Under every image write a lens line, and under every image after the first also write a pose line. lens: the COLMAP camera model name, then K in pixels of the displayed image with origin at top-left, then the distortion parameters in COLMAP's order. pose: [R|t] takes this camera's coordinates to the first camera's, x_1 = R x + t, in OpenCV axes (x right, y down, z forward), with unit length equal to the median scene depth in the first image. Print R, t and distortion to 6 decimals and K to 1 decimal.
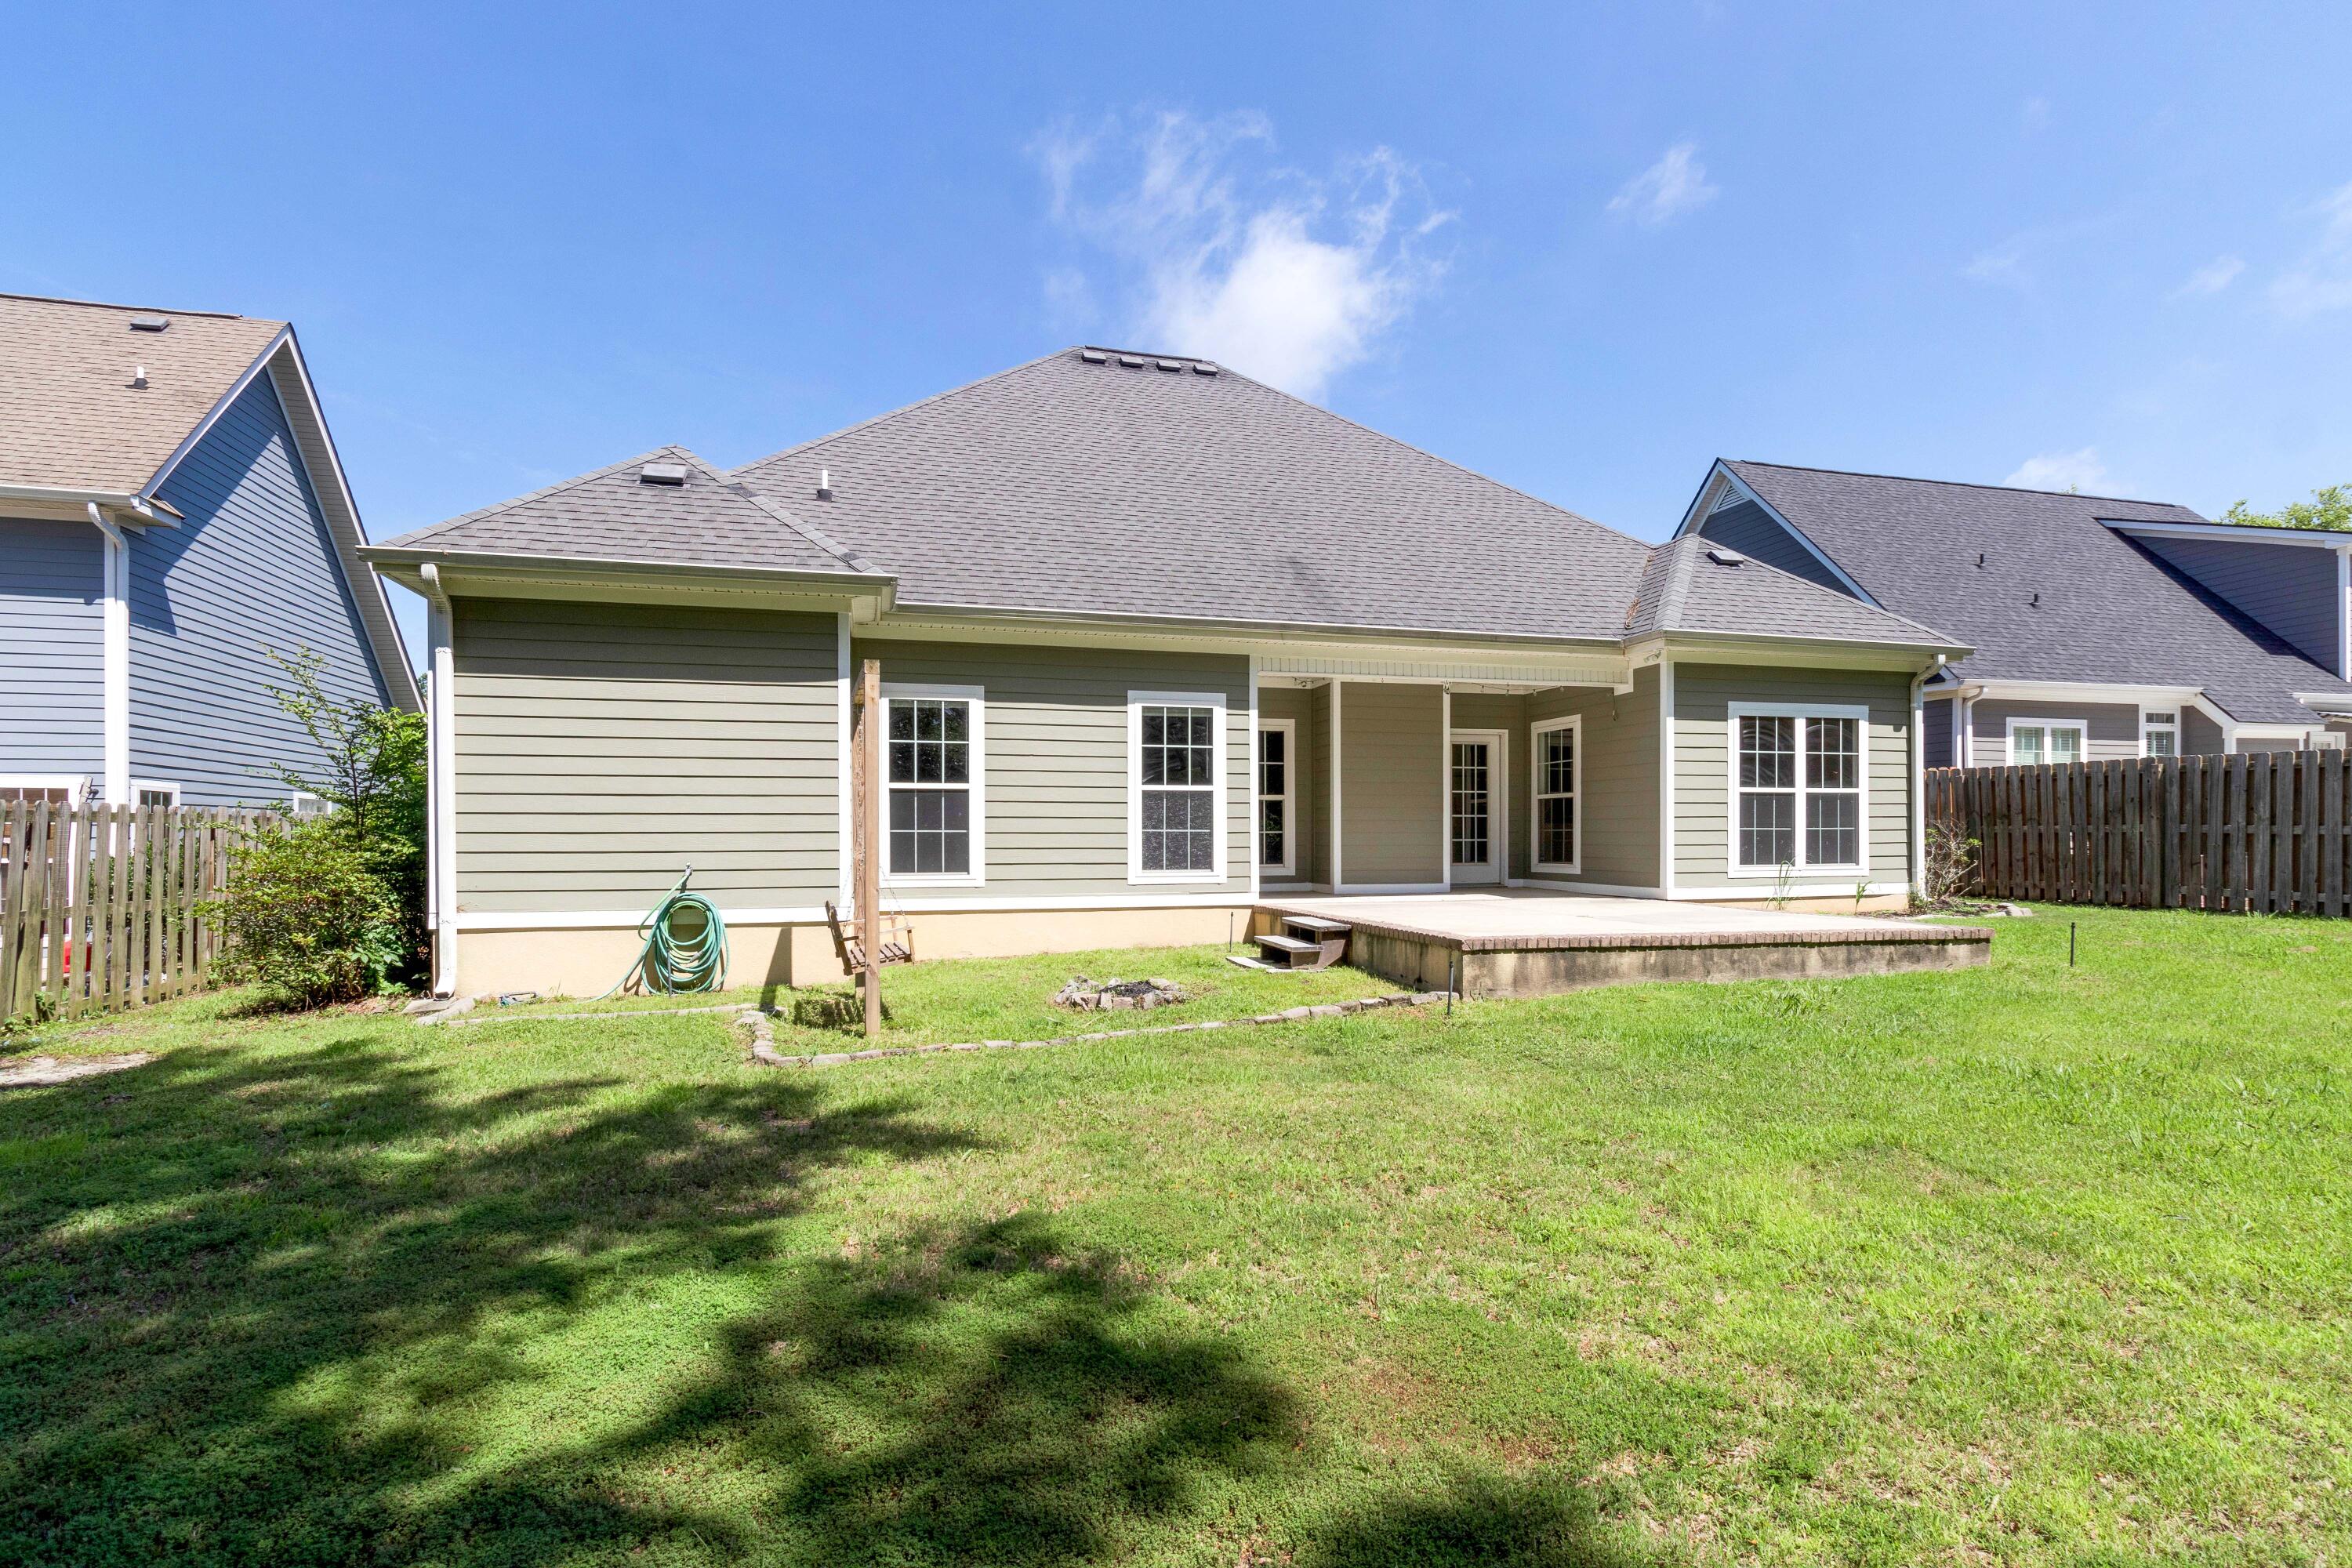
lens RADIAL K [[1071.2, 0, 1109.3], [0, 1071.2, 834.0], [0, 0, 1]] dist [0.003525, 0.000942]
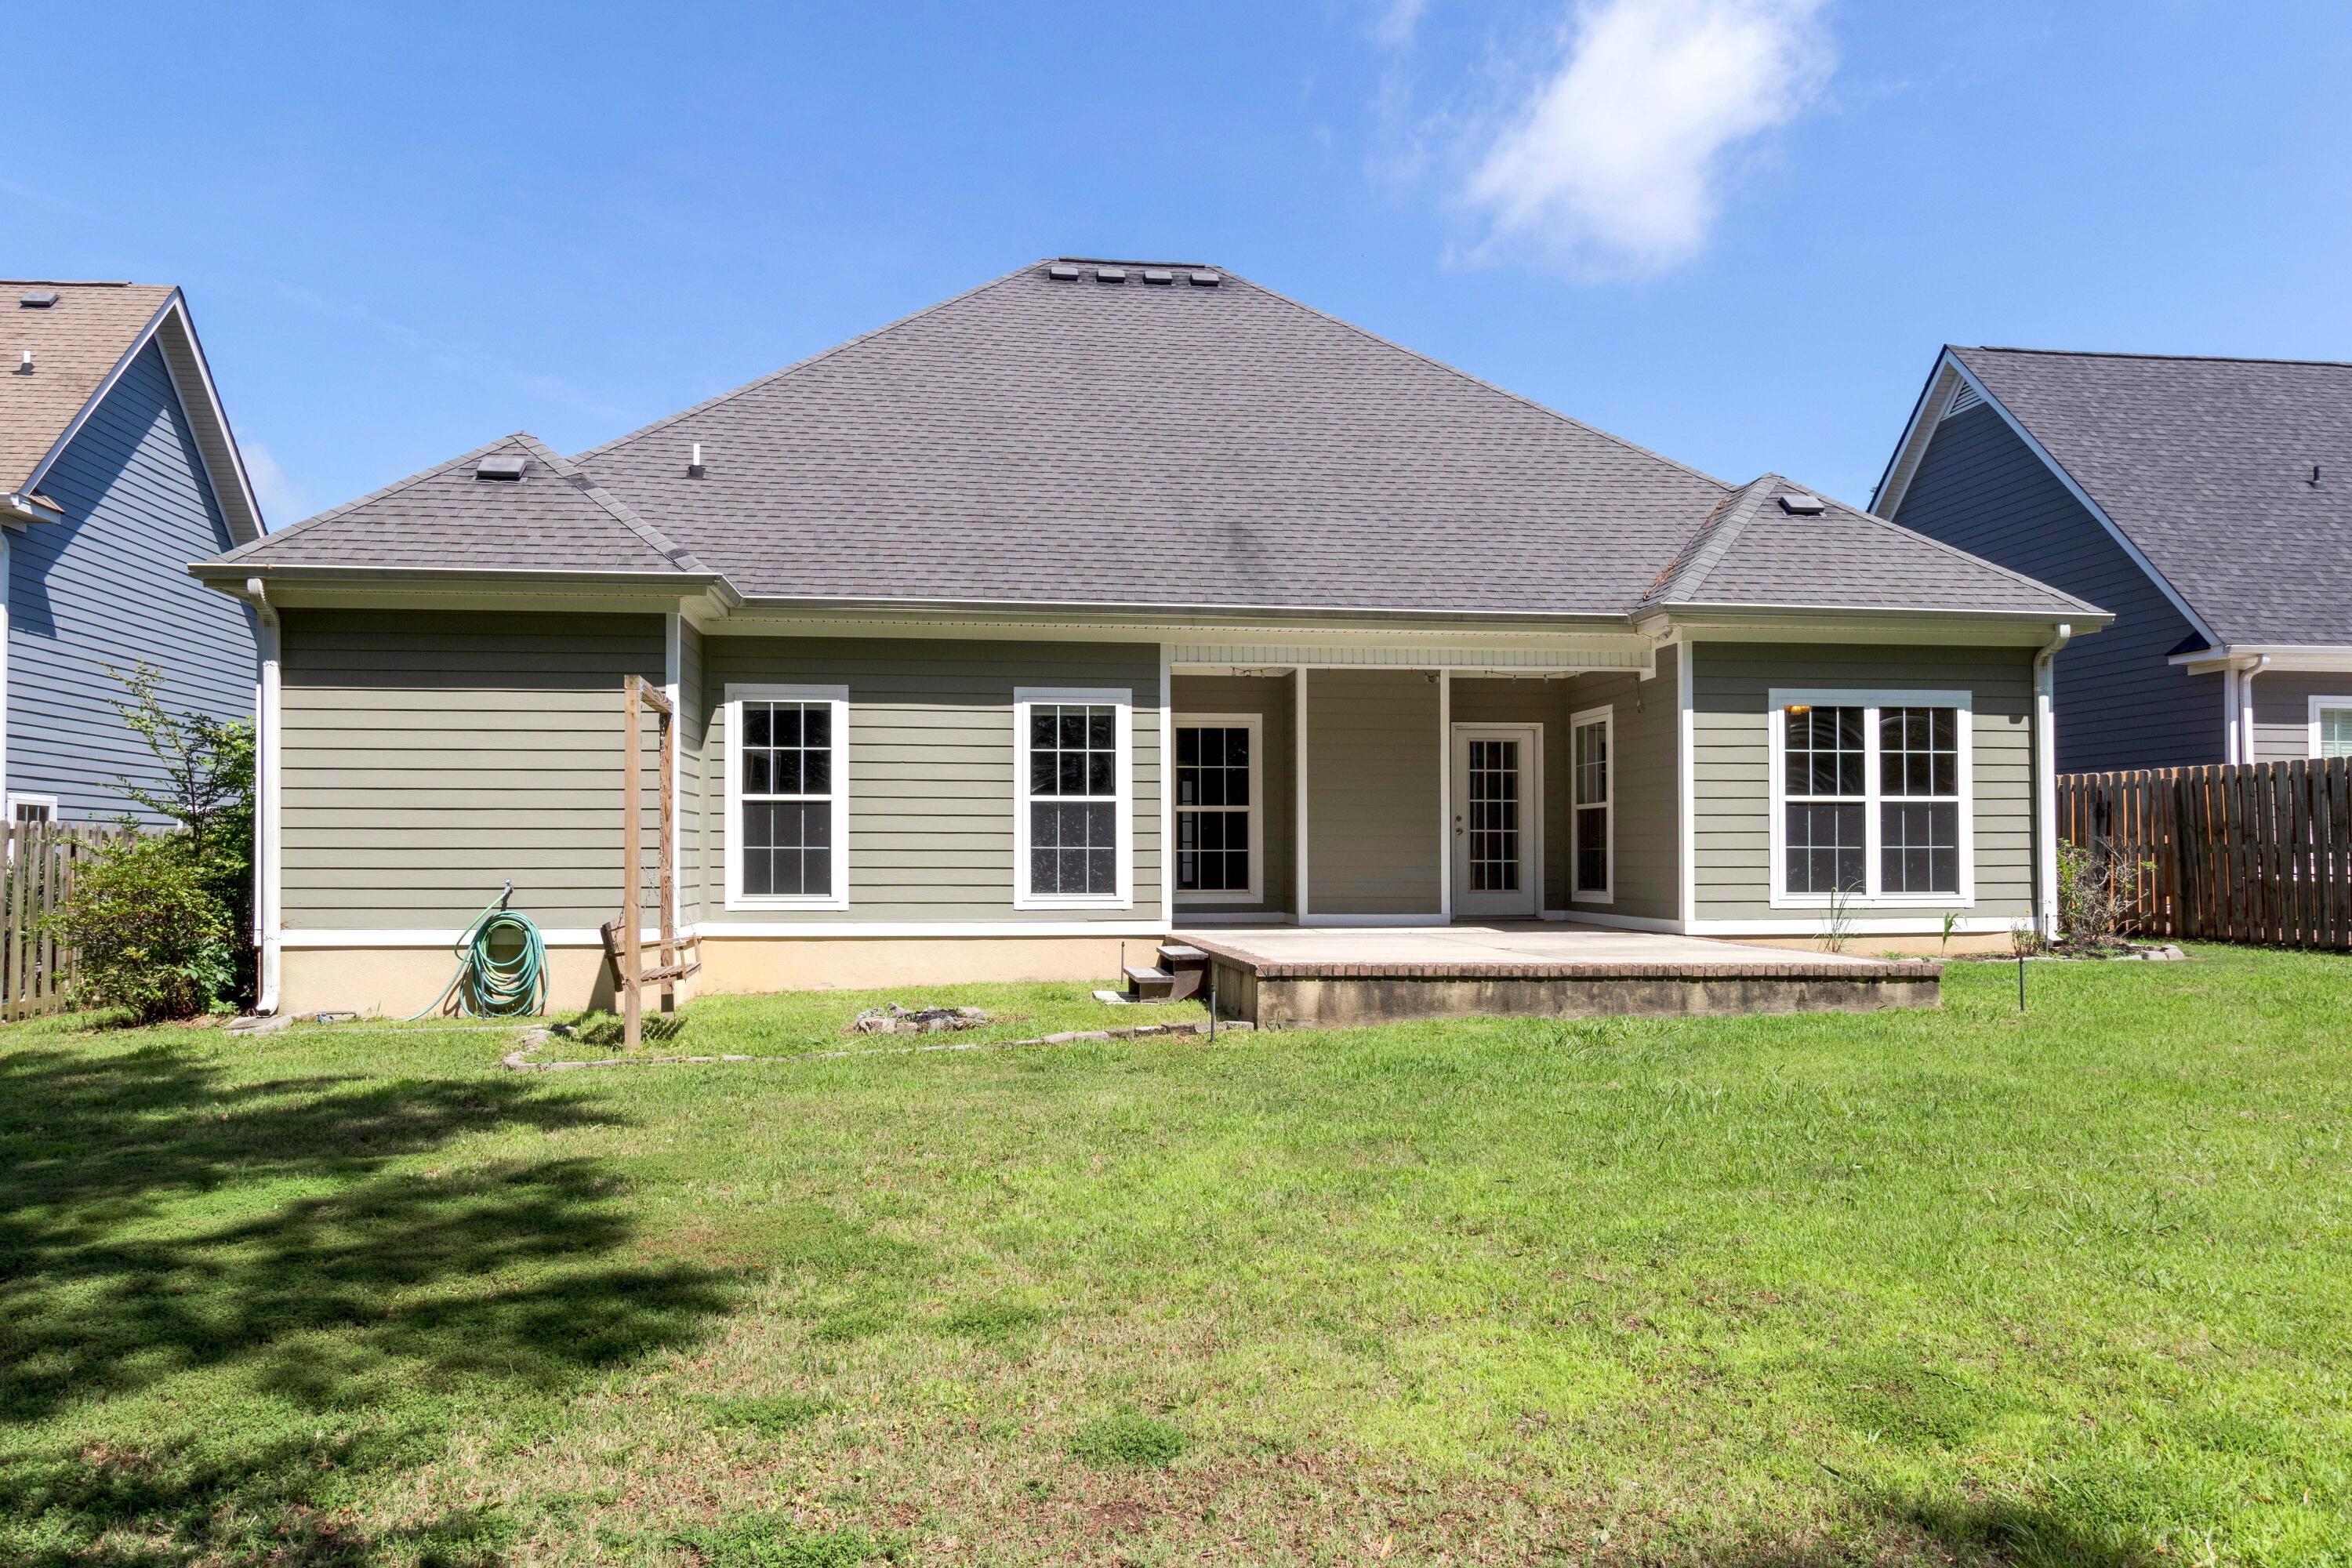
lens RADIAL K [[1643.8, 0, 1175.3], [0, 1643.8, 825.7], [0, 0, 1]] dist [0.004631, -0.001279]
pose [[0.989179, -0.000529, -0.146711, 0.342899], [-0.002583, 0.999776, -0.021016, 0.006402], [0.146690, 0.021168, 0.988956, -0.301418]]
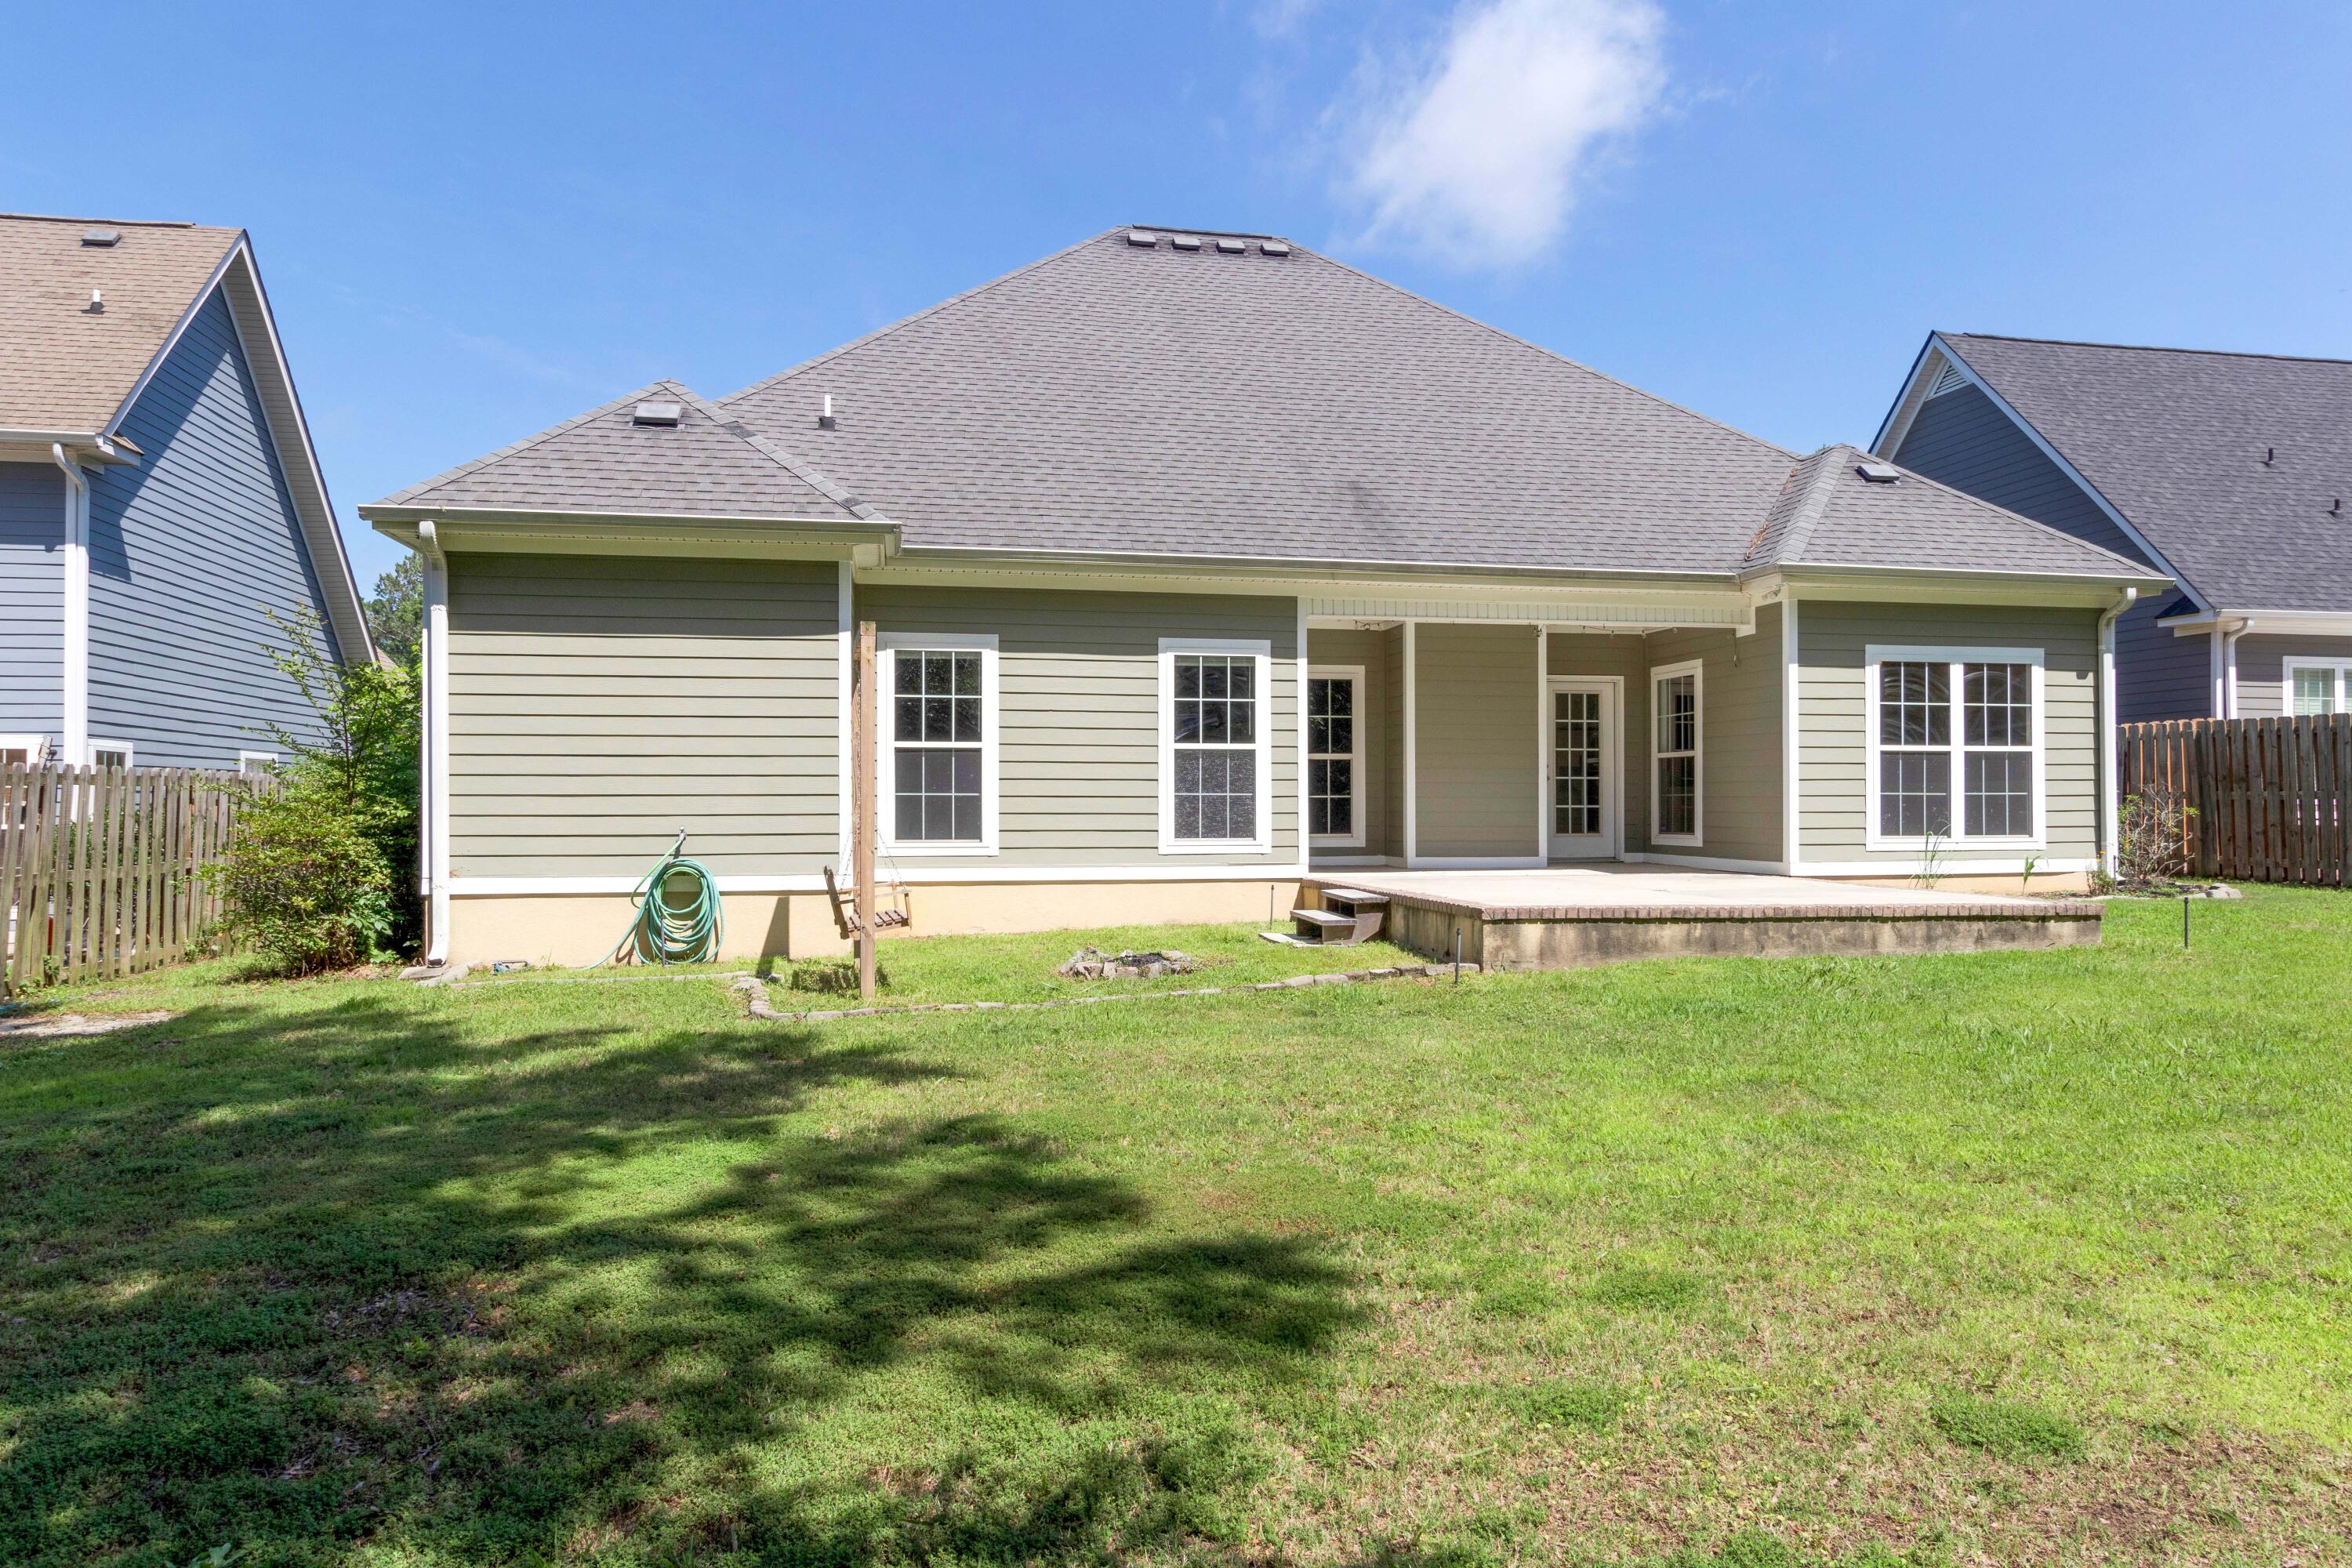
lens RADIAL K [[1512.5, 0, 1130.2], [0, 1512.5, 790.5], [0, 0, 1]] dist [0.002960, 0.001103]
pose [[0.997611, 0.001031, -0.069068, 0.081082], [-0.001699, 0.999952, -0.009601, 0.005558], [0.069055, 0.009695, 0.997566, -0.262435]]
